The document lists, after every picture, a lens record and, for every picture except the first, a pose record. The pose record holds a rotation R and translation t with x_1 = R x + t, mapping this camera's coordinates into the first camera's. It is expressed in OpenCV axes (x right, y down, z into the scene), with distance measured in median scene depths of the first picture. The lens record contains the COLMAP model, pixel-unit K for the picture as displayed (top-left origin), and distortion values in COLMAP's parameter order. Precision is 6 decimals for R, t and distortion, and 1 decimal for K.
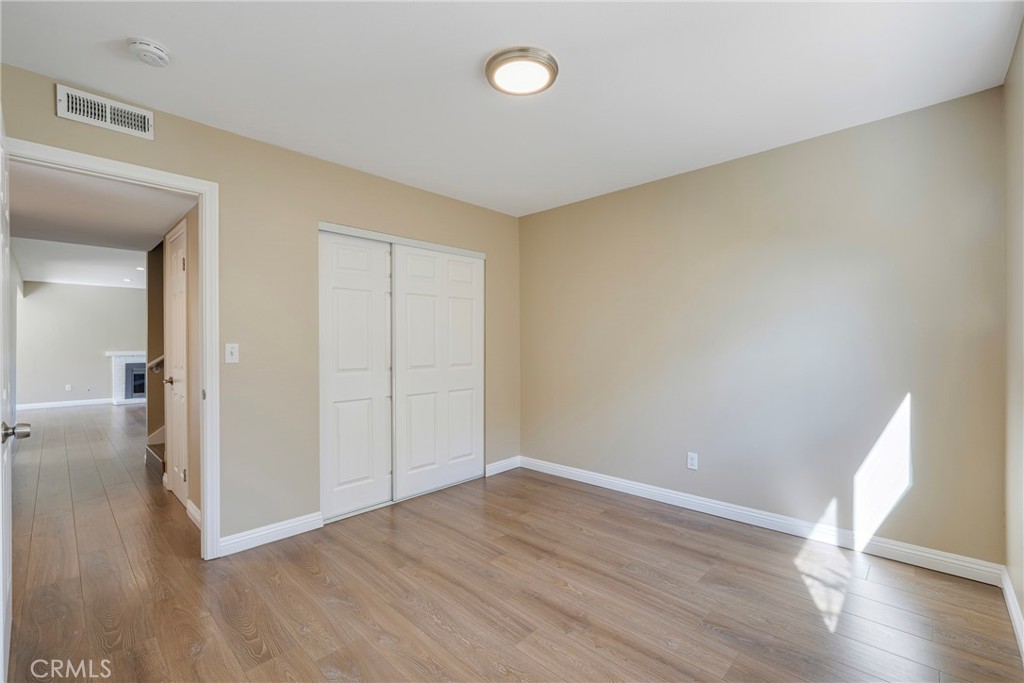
lens RADIAL K [[457.5, 0, 512.0], [0, 457.5, 341.5], [0, 0, 1]] dist [0.000162, 0.000237]
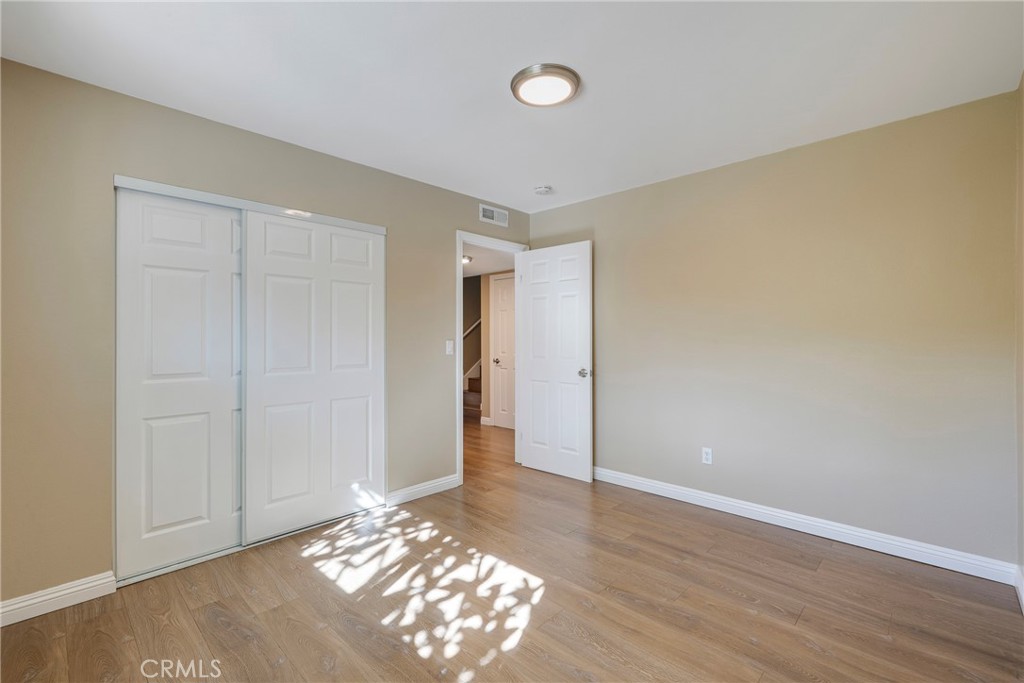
lens RADIAL K [[448.0, 0, 512.0], [0, 448.0, 341.5], [0, 0, 1]] dist [-0.000332, -0.000135]
pose [[0.999898, -0.001240, -0.014243, 0.201061], [0.001382, 0.999949, 0.009965, -0.000457], [0.014230, -0.009984, 0.999849, 0.257963]]
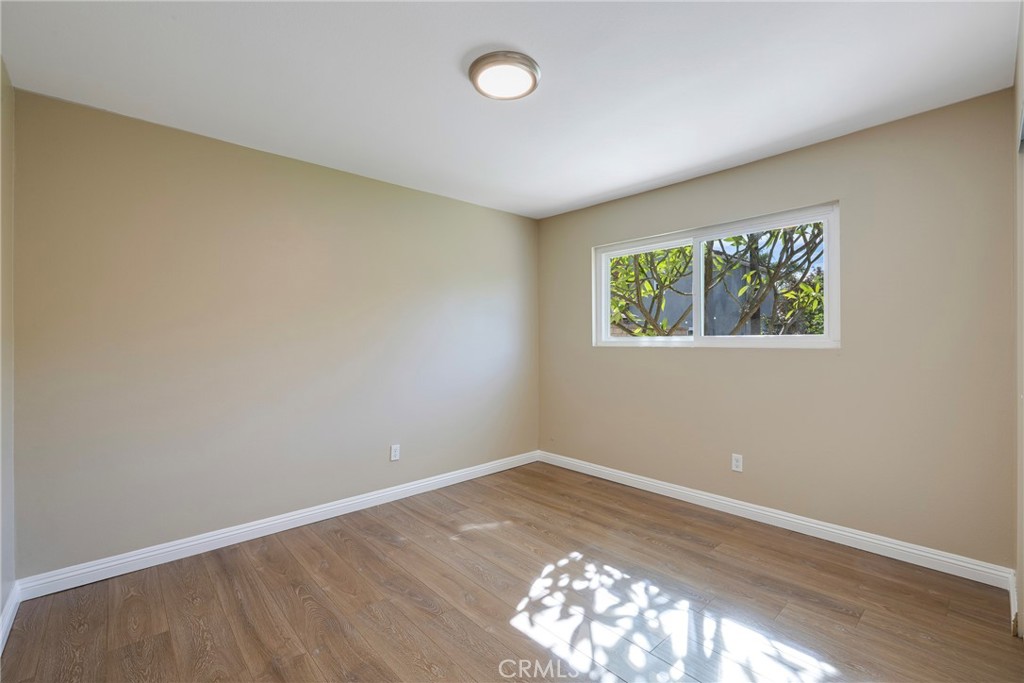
lens RADIAL K [[445.1, 0, 507.8], [0, 445.1, 338.8], [0, 0, 1]] dist [-0.000302, -0.000014]
pose [[-0.995959, 0.004181, 0.089713, 0.188898], [0.003021, 0.999910, -0.013063, 0.009175], [-0.089759, -0.012739, -0.995882, 1.429910]]
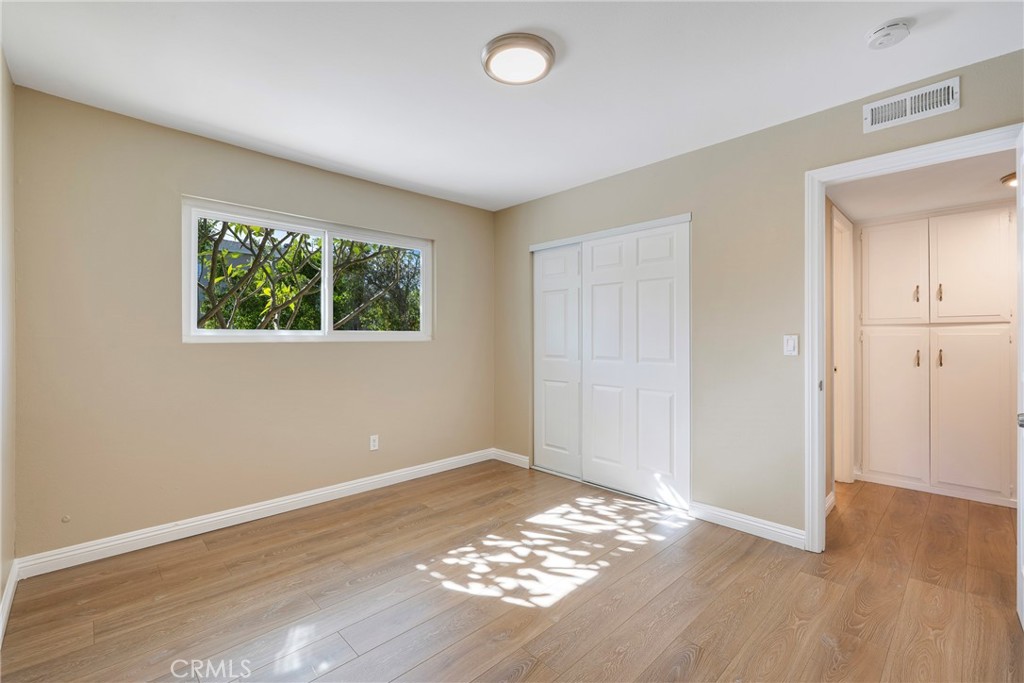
lens RADIAL K [[445.1, 0, 507.8], [0, 445.1, 338.8], [0, 0, 1]] dist [-0.000302, -0.000014]
pose [[-0.057291, 0.007987, -0.998326, 0.792230], [0.007322, 0.999944, 0.007580, 0.004588], [0.998331, -0.006875, -0.057346, 0.876081]]
